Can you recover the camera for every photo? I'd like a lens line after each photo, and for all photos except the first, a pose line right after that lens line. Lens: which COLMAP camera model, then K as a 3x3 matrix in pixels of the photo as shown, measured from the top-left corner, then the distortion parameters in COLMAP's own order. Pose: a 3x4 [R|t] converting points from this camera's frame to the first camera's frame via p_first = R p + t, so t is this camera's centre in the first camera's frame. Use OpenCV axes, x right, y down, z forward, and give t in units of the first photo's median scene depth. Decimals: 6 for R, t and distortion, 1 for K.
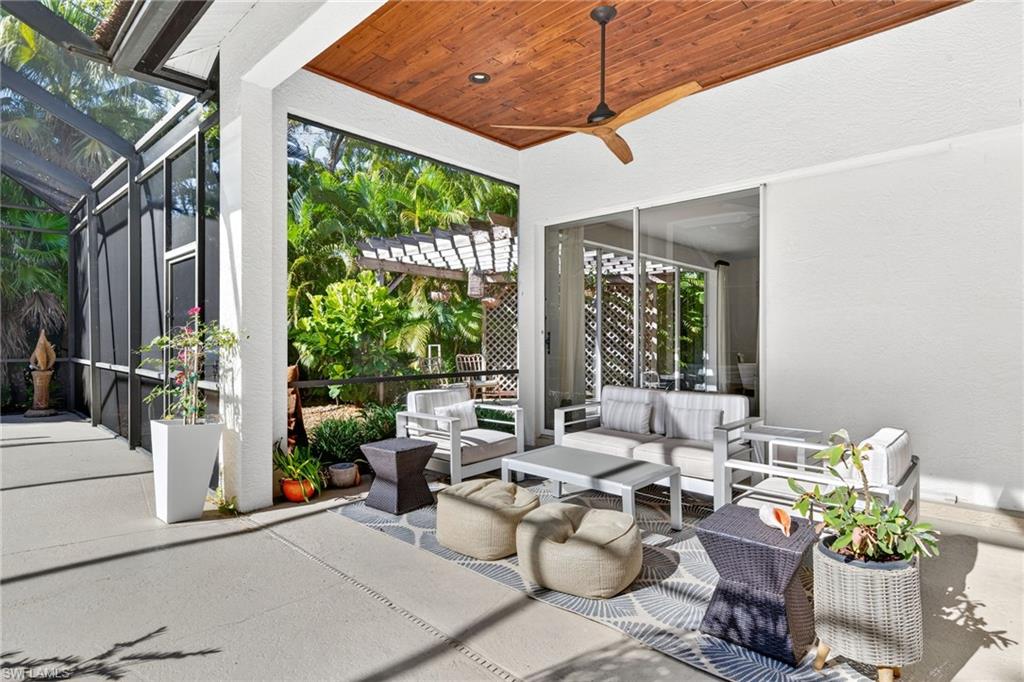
lens RADIAL K [[539.2, 0, 511.1], [0, 539.2, 338.1], [0, 0, 1]] dist [0.001336, -0.001347]
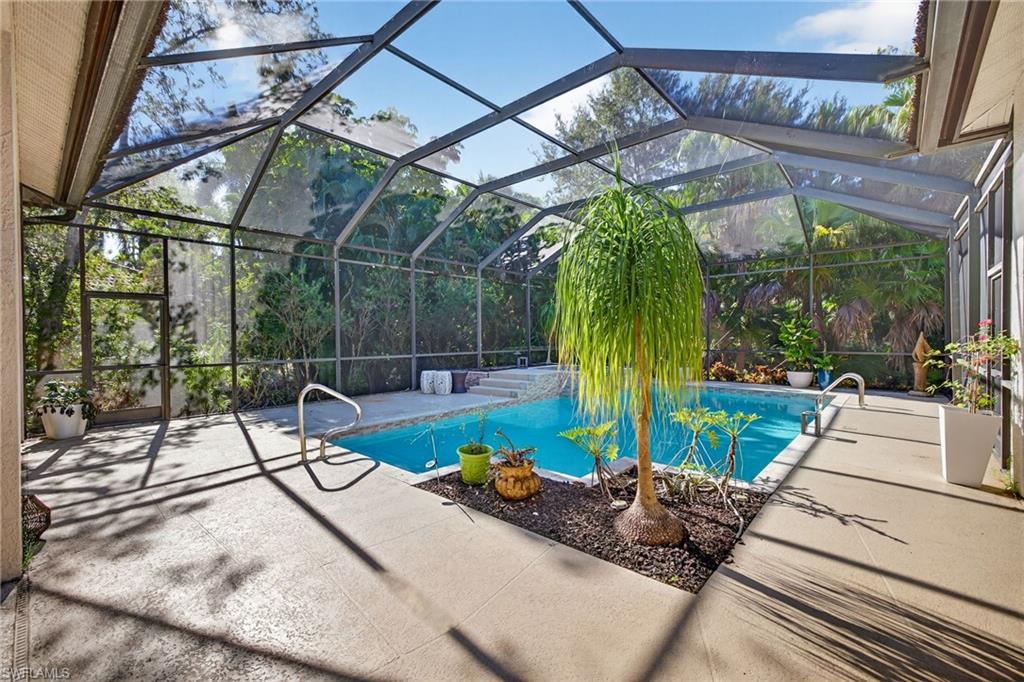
lens RADIAL K [[434.4, 0, 512.6], [0, 434.4, 335.5], [0, 0, 1]] dist [0.010006, -0.000324]
pose [[0.039176, 0.001008, -0.999232, 0.384984], [0.006162, 0.999980, 0.001250, -0.030852], [0.999213, -0.006206, 0.039169, -0.125019]]
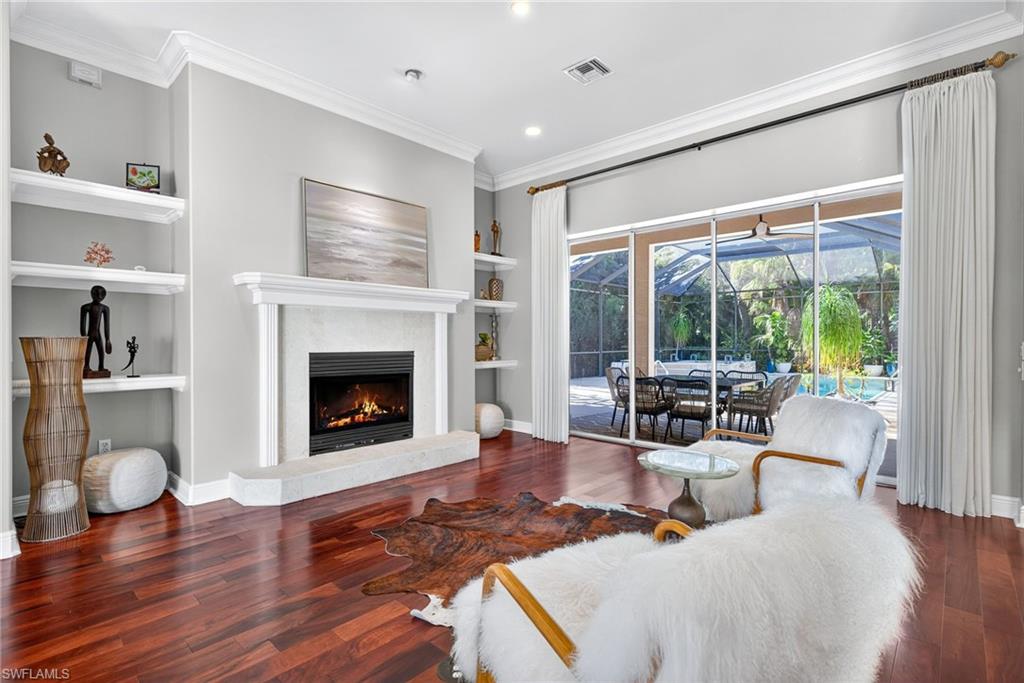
lens RADIAL K [[493.4, 0, 511.7], [0, 493.4, 342.3], [0, 0, 1]] dist [0.012600, -0.001376]
pose [[0.024402, 0.004336, -0.999693, 2.015449], [0.004461, 0.999980, 0.004447, -0.030455], [0.999692, -0.004569, 0.024382, -1.505966]]
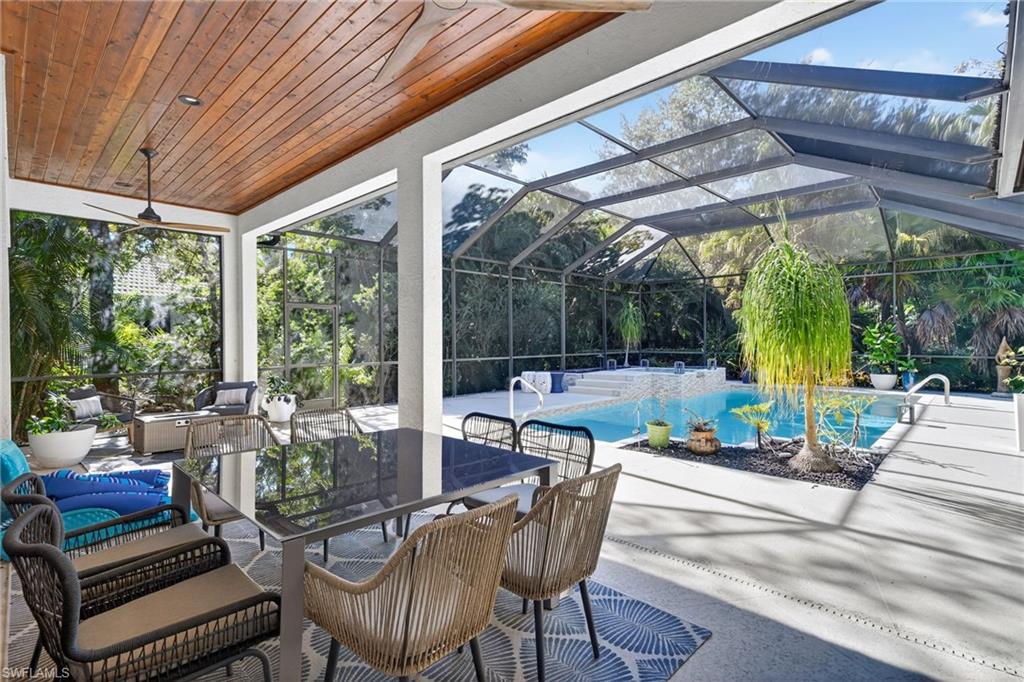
lens RADIAL K [[493.4, 0, 511.9], [0, 493.4, 336.7], [0, 0, 1]] dist [0.012600, -0.001376]
pose [[0.004595, -0.001269, -0.999989, 0.922369], [0.004504, 0.999989, -0.001248, -0.041038], [0.999979, -0.004499, 0.004600, -0.632119]]
